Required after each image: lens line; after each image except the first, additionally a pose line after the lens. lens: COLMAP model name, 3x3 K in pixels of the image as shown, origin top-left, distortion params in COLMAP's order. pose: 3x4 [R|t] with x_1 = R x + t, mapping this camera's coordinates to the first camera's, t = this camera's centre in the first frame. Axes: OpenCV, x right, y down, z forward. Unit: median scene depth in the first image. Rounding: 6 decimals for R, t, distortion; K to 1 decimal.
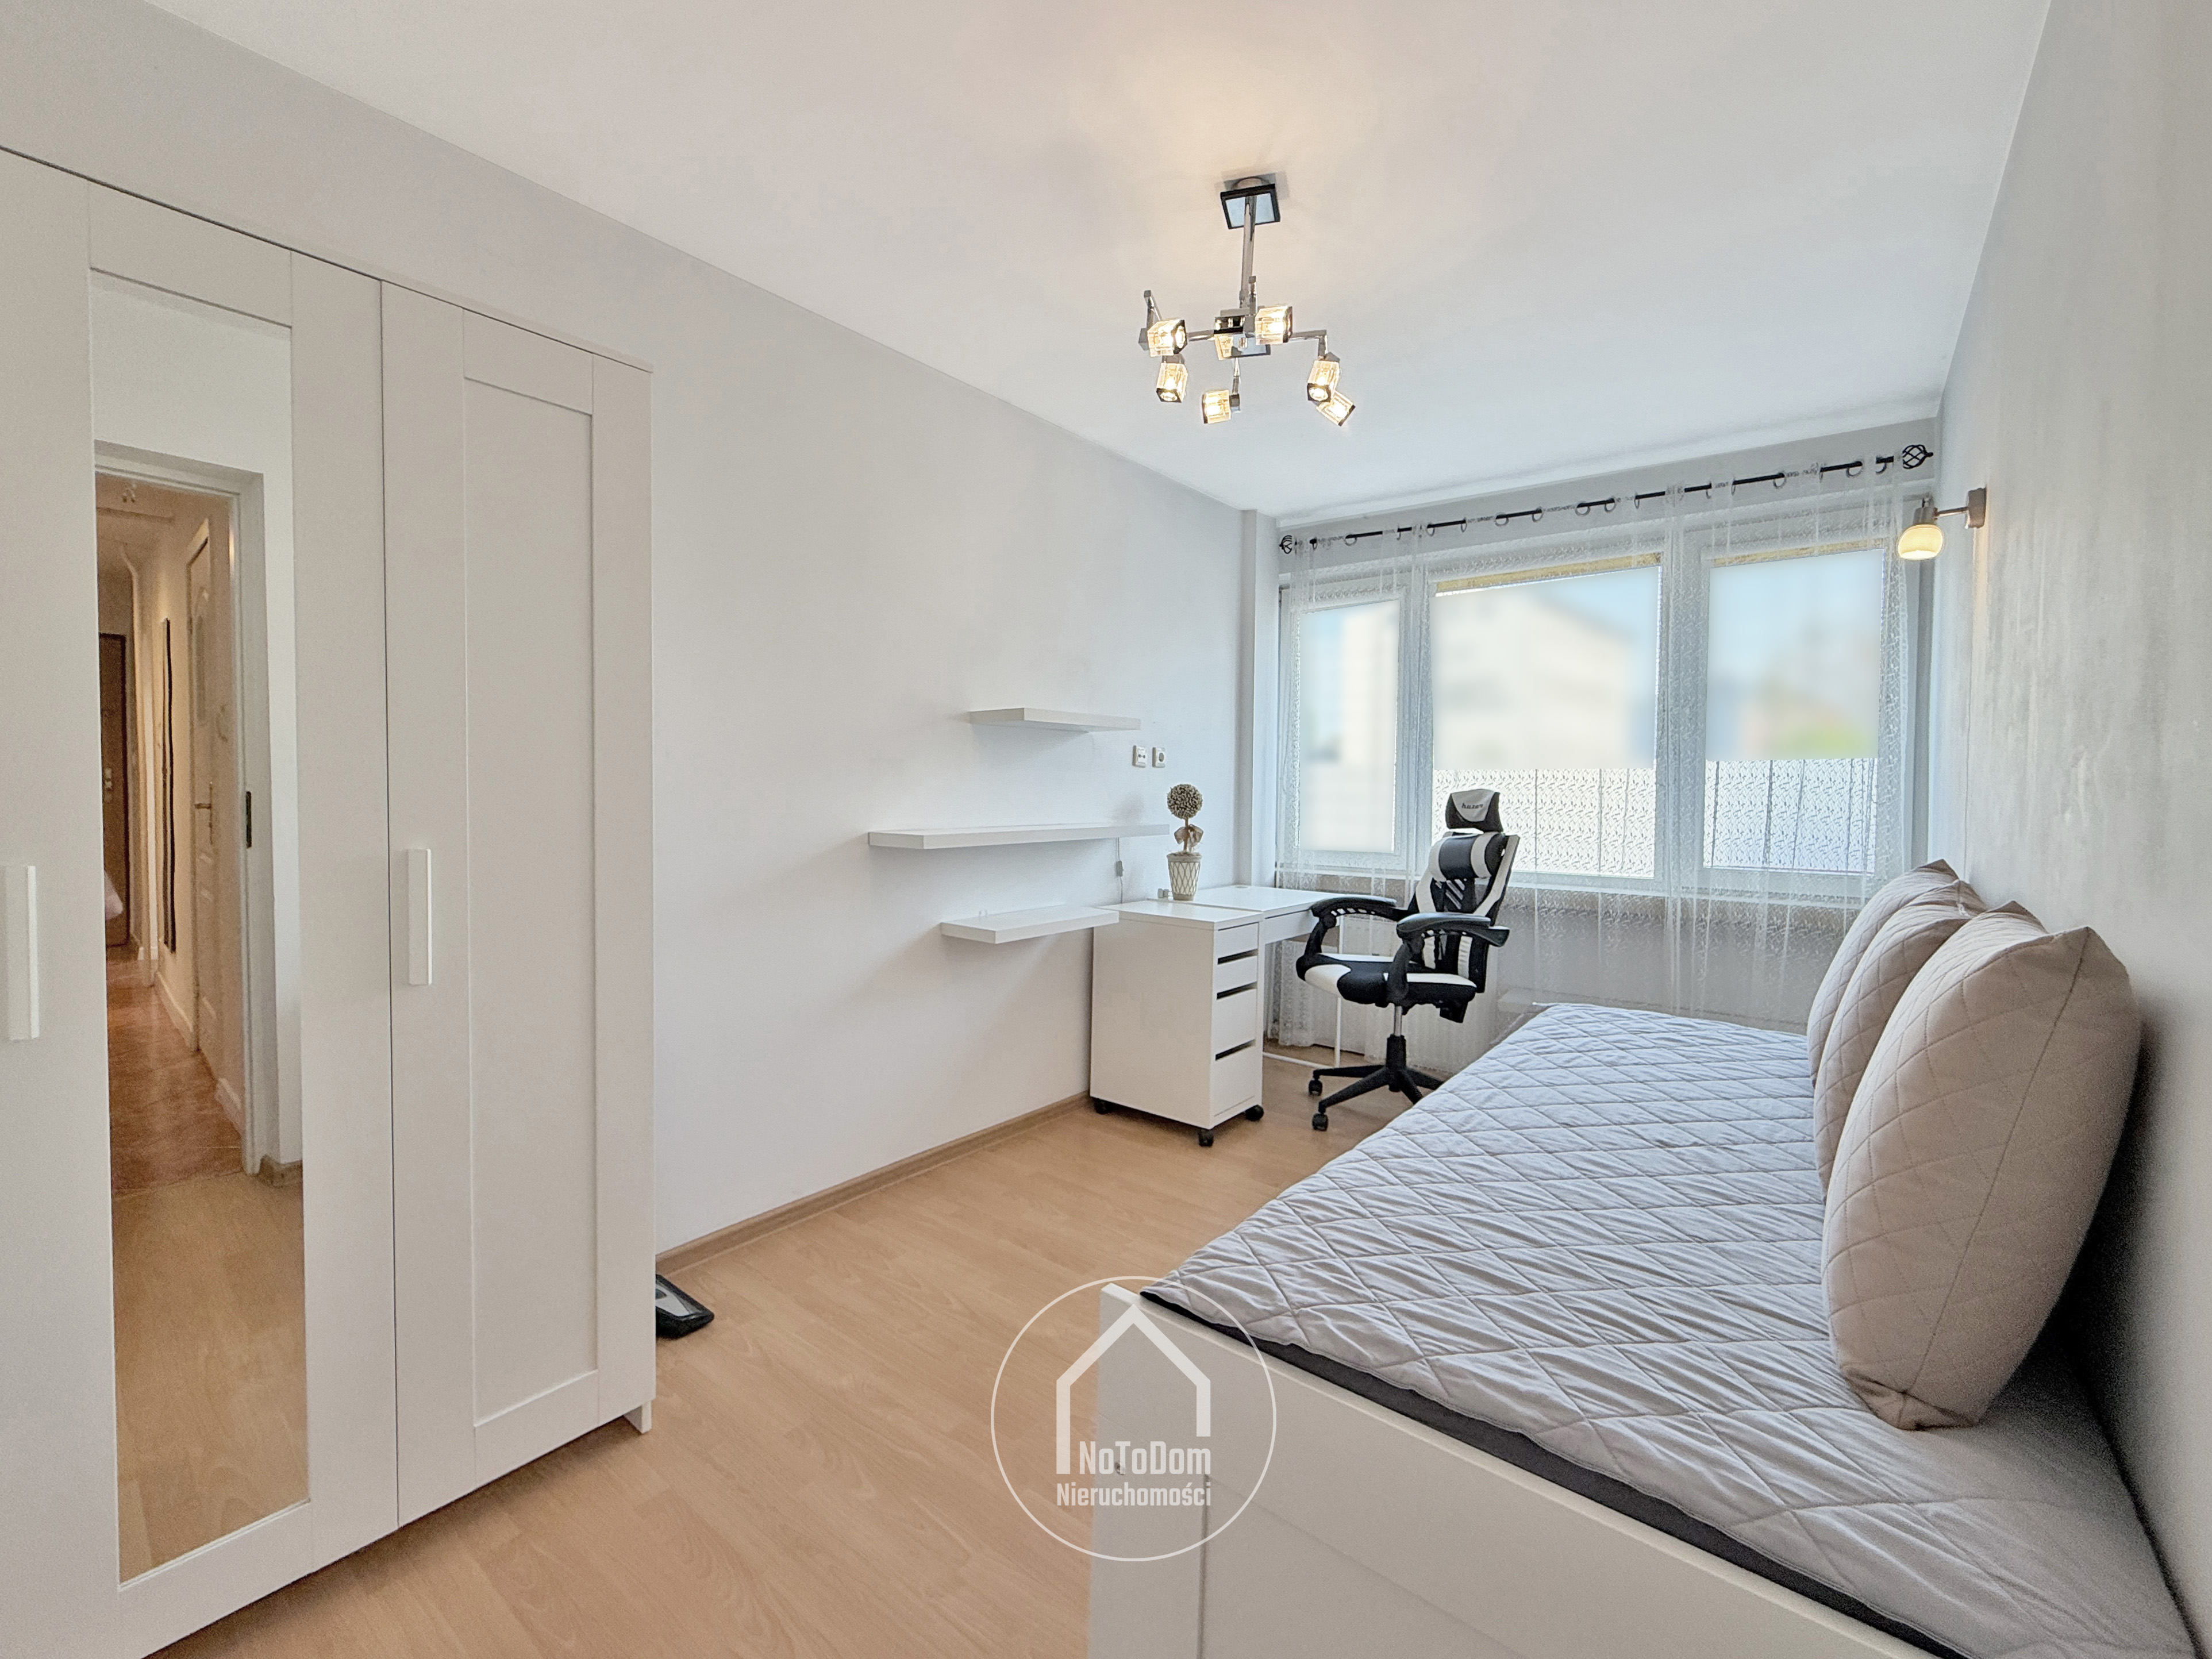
lens RADIAL K [[882.1, 0, 1021.0], [0, 882.1, 817.7], [0, 0, 1]] dist [-0.003808, 0.000367]
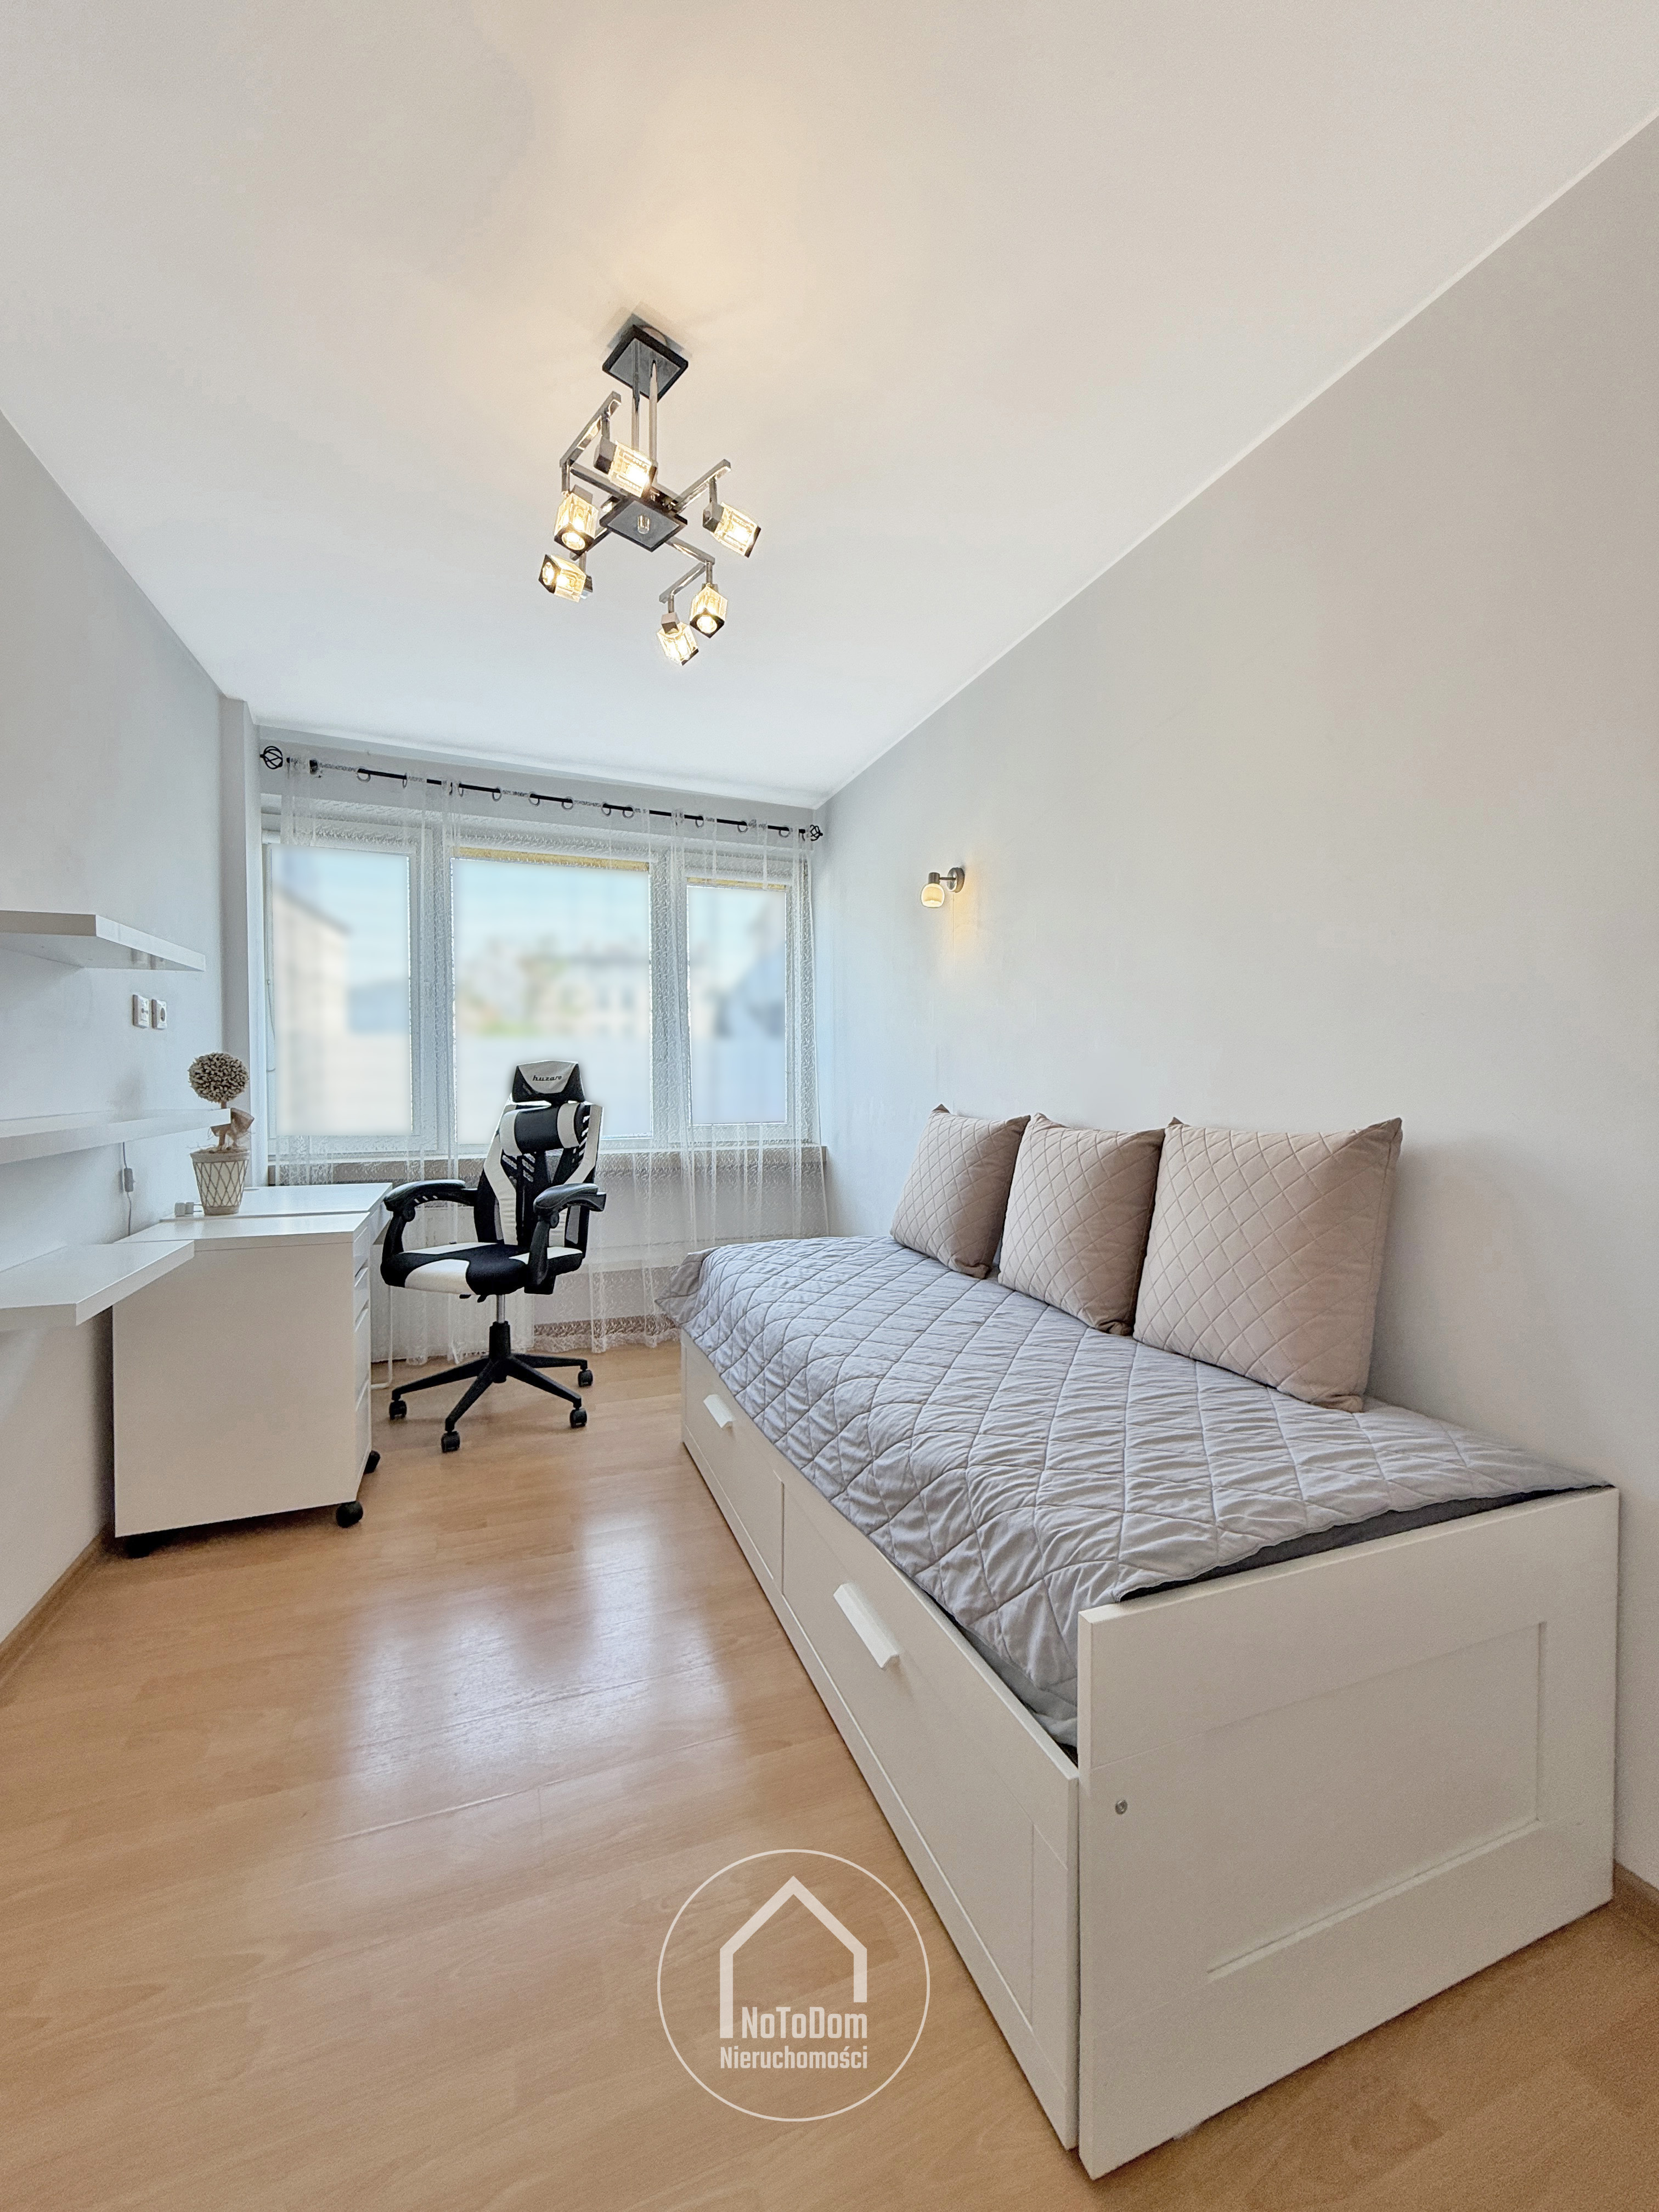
lens RADIAL K [[882.1, 0, 834.9], [0, 882.1, 1099.6], [0, 0, 1]] dist [-0.003808, 0.000367]
pose [[0.486055, -0.033301, 0.873294, -0.215166], [0.032272, 0.999276, 0.020143, 0.001395], [-0.873332, 0.018393, 0.486777, 0.225664]]
